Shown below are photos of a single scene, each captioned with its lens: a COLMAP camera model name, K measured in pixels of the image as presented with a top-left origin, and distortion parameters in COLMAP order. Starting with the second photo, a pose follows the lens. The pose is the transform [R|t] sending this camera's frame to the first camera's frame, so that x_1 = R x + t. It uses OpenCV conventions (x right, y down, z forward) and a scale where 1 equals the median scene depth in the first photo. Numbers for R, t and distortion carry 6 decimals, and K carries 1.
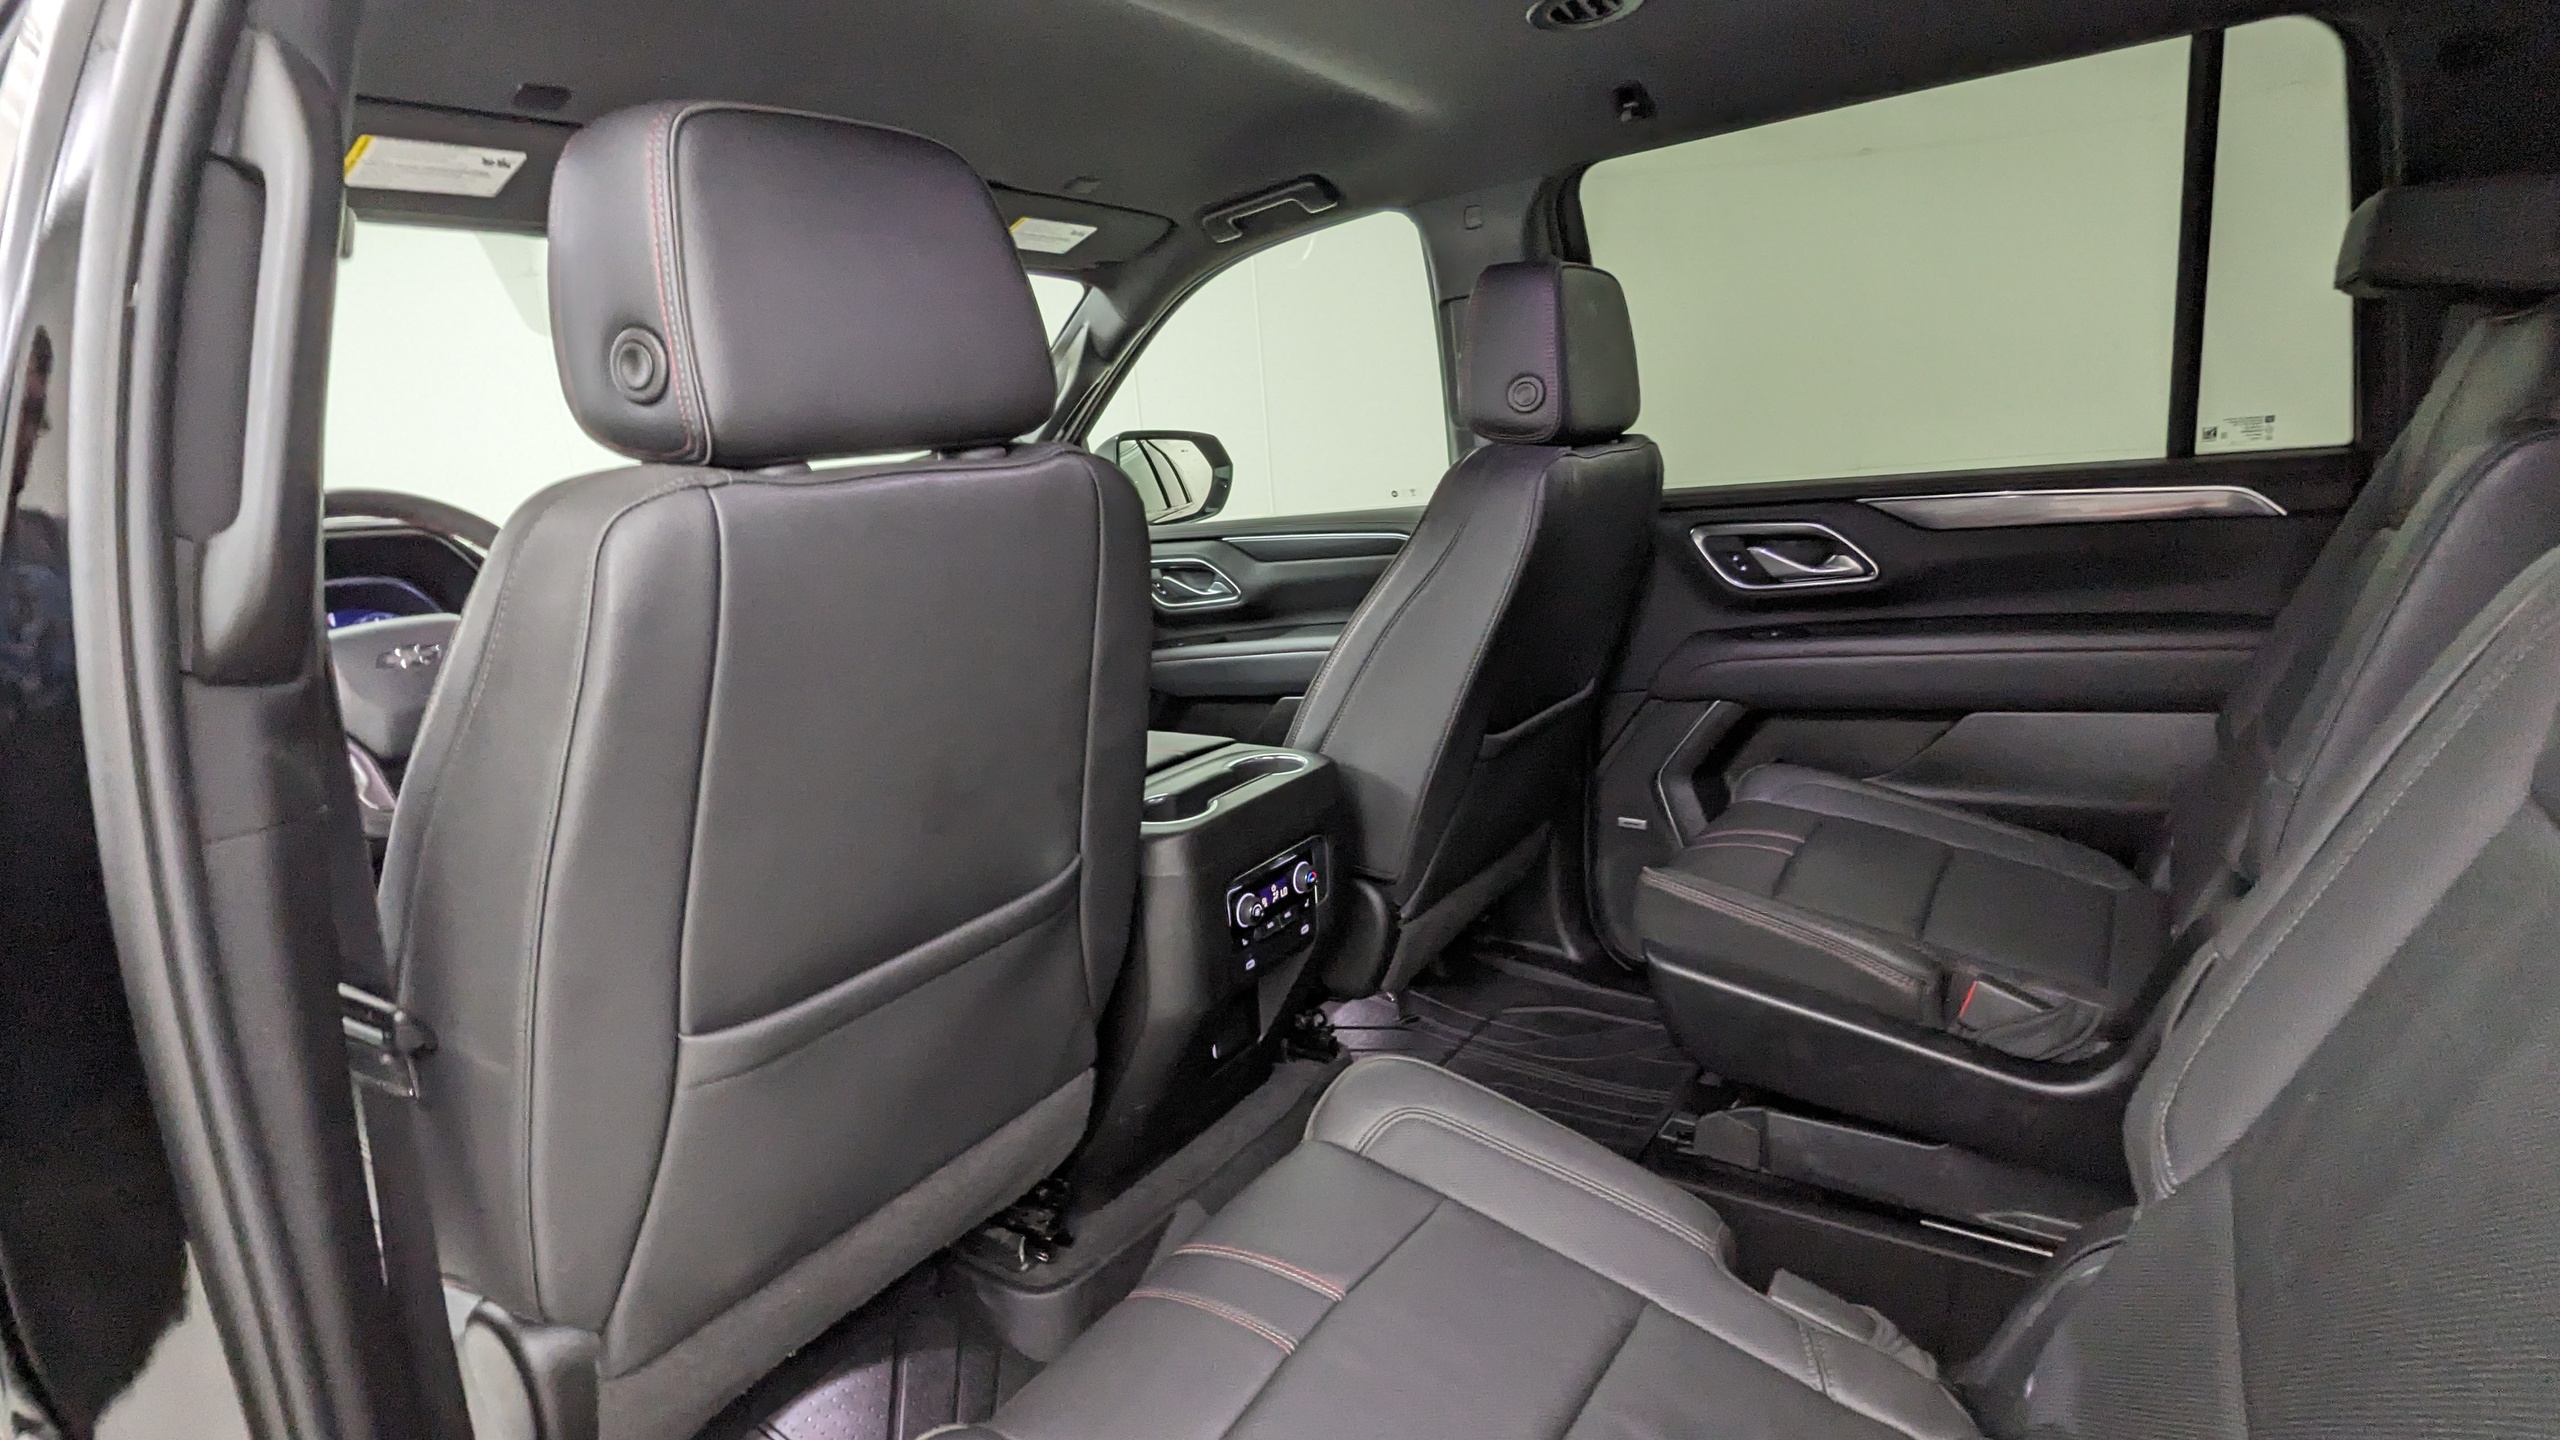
lens RADIAL K [[1224.8, 0, 1280.0], [0, 1224.8, 720.0], [0, 0, 1]] dist [0.002273, -0.007048]
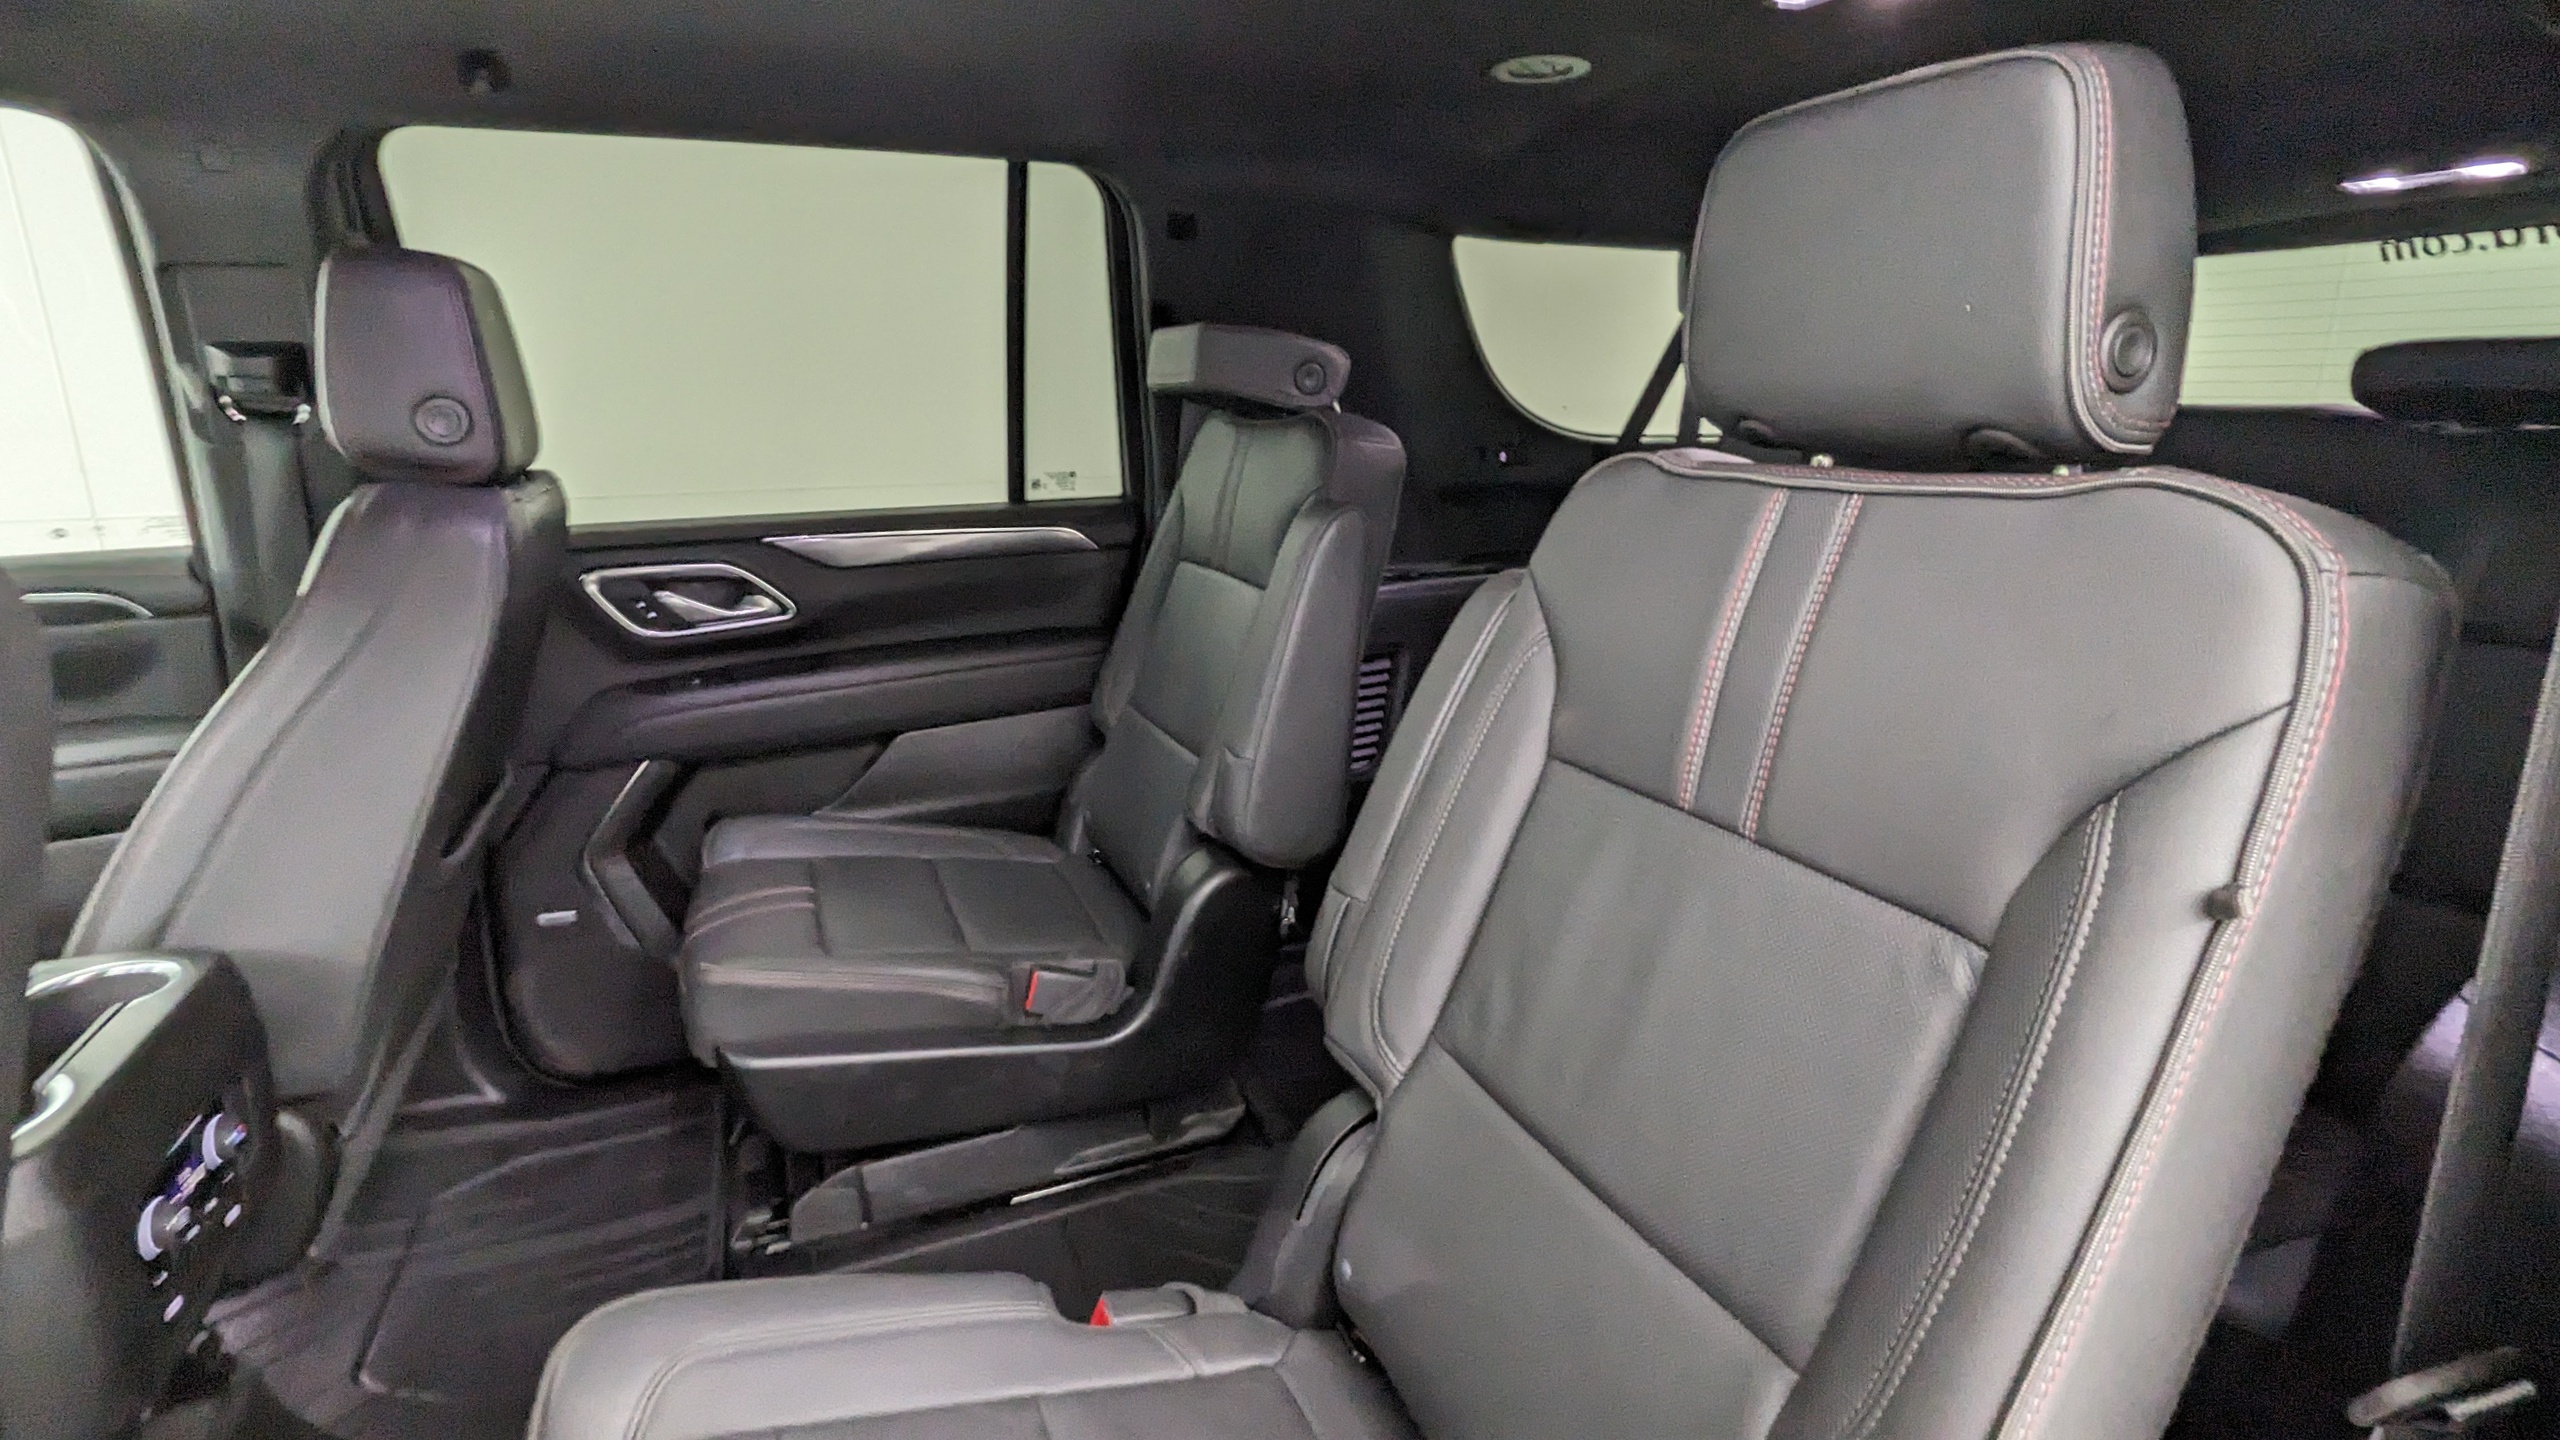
lens RADIAL K [[1226.6, 0, 1285.6], [0, 1226.6, 717.5], [0, 0, 1]] dist [0.004447, 0.000994]
pose [[0.536949, -0.139304, 0.832034, -0.172129], [0.145987, 0.986736, 0.070992, -0.052676], [-0.830887, 0.083347, 0.550163, 0.125663]]
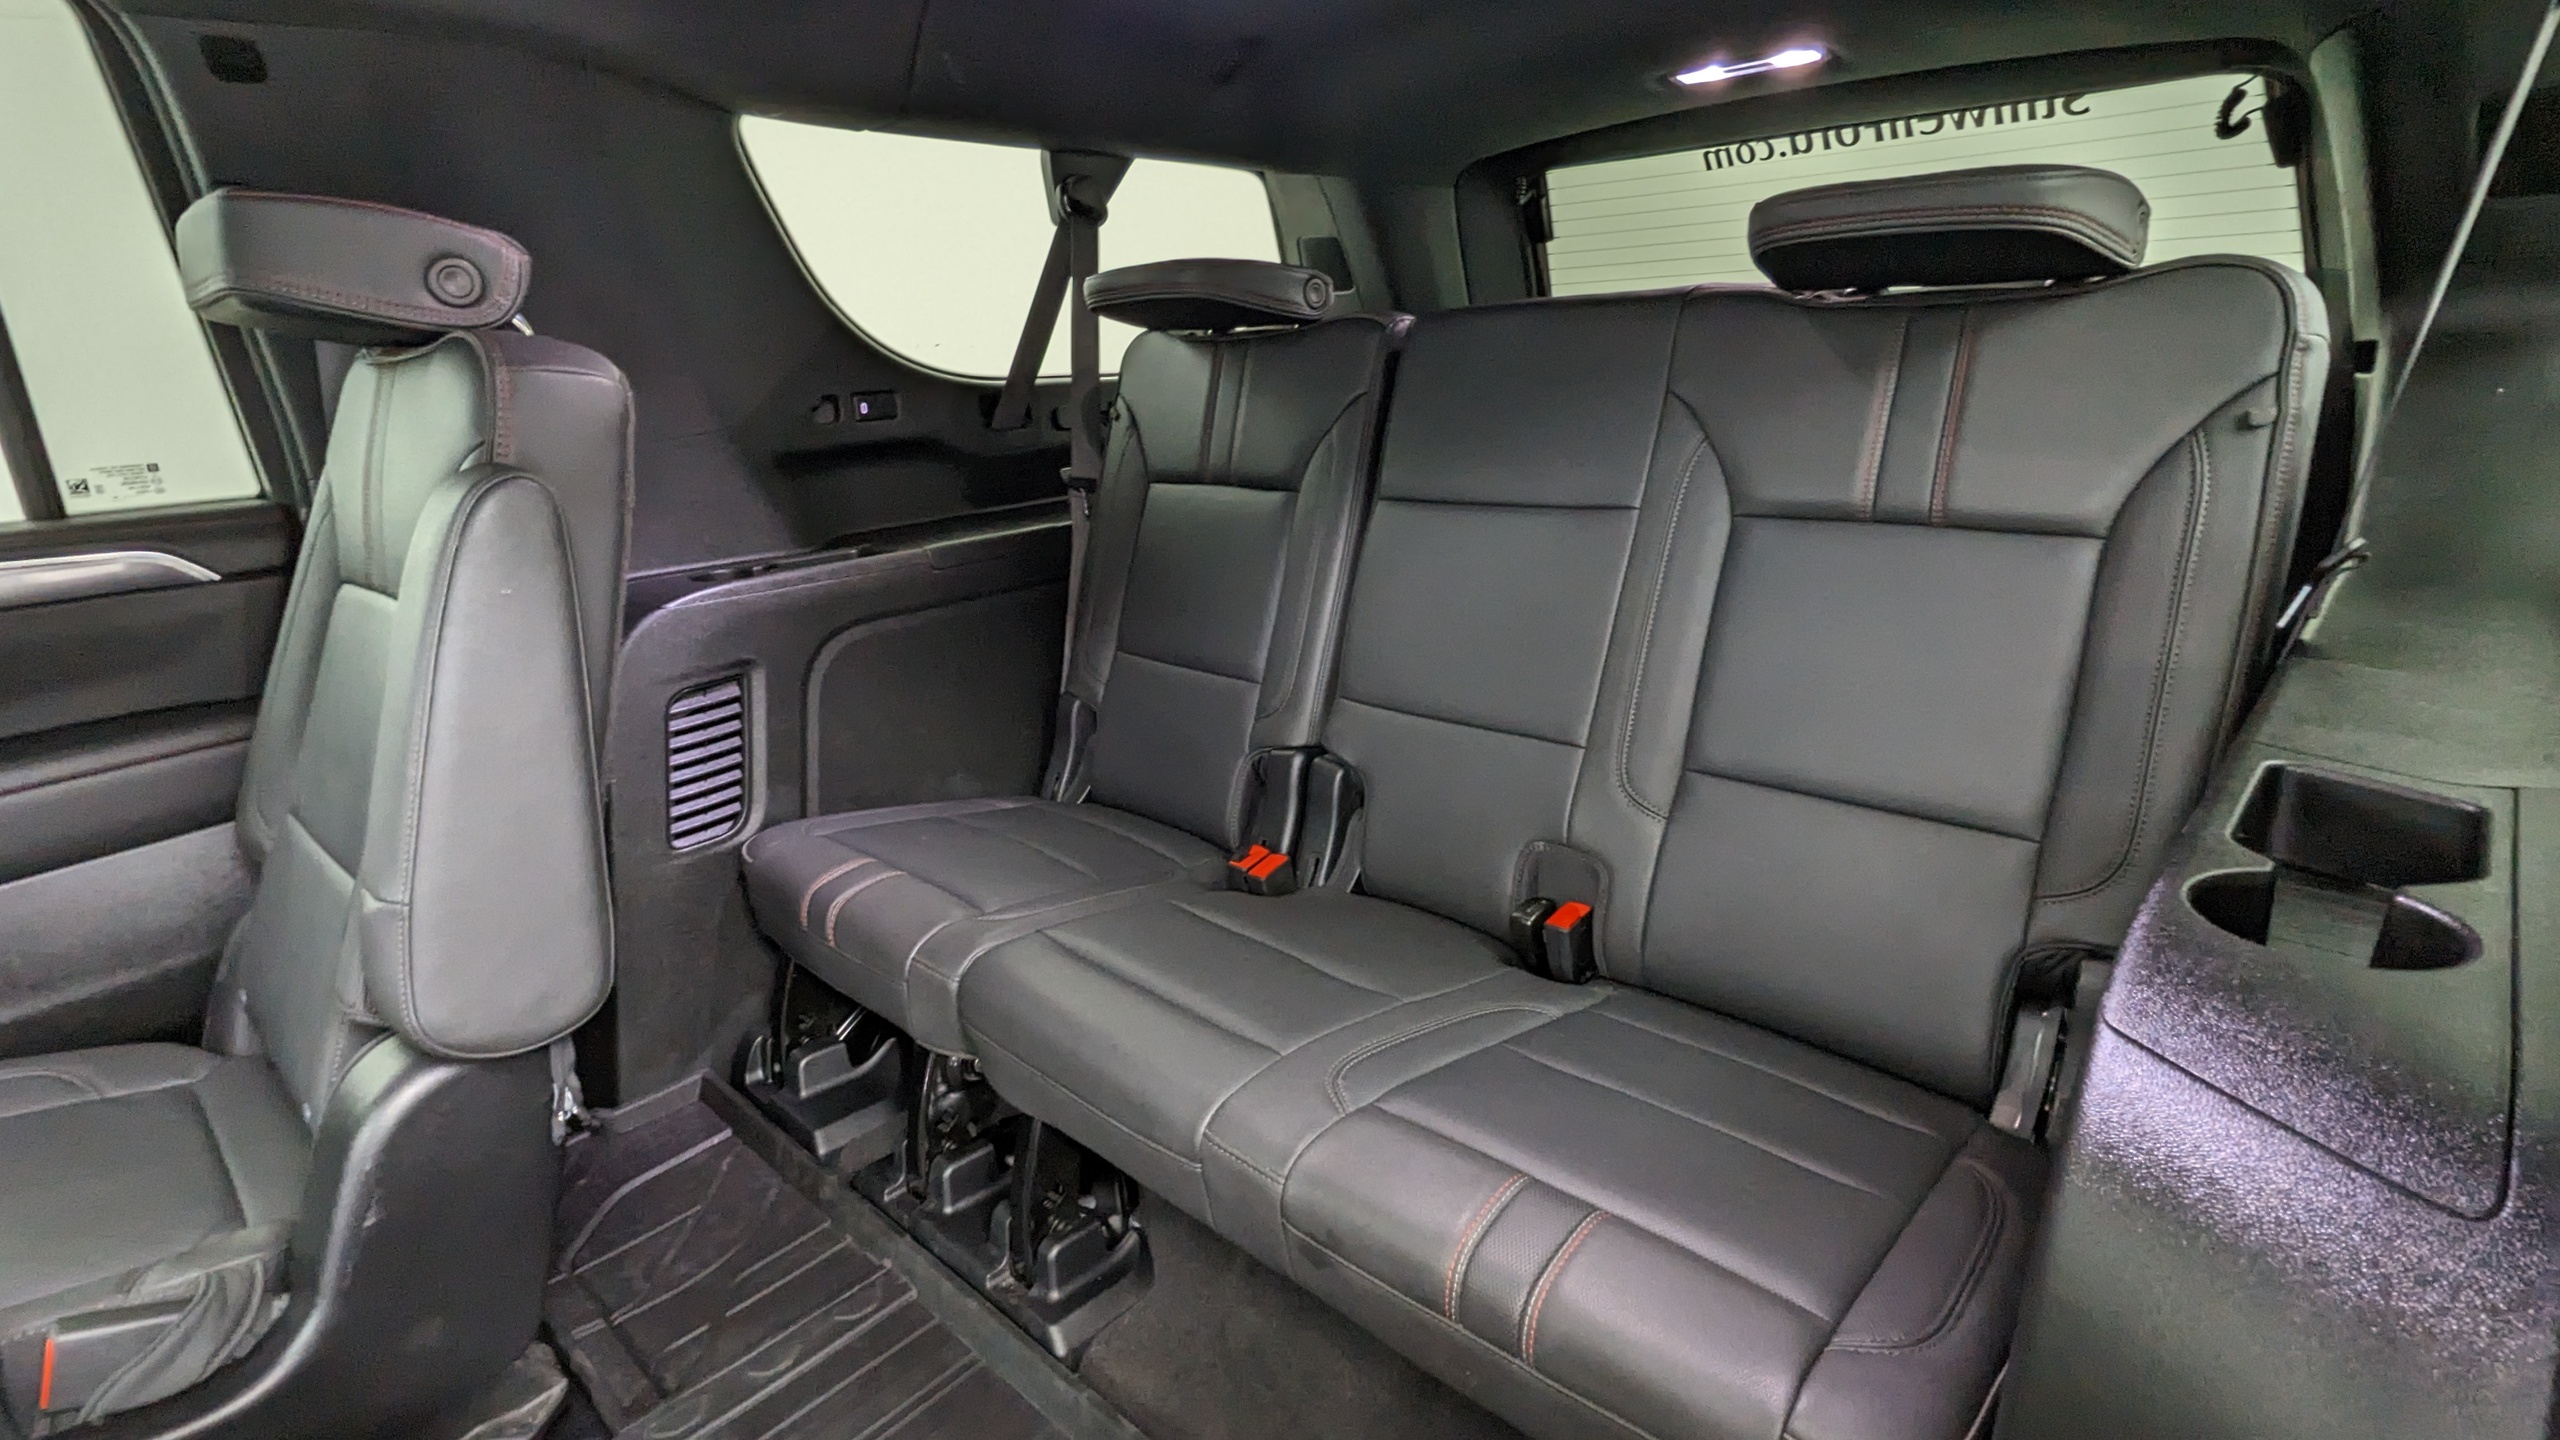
lens RADIAL K [[1245.1, 0, 1280.0], [0, 1245.1, 720.0], [0, 0, 1]] dist [-0.000065, -0.000199]
pose [[0.151069, -0.206985, 0.966610, 0.079218], [0.247322, 0.954648, 0.165770, -0.035326], [-0.957084, 0.214022, 0.195409, 0.145217]]
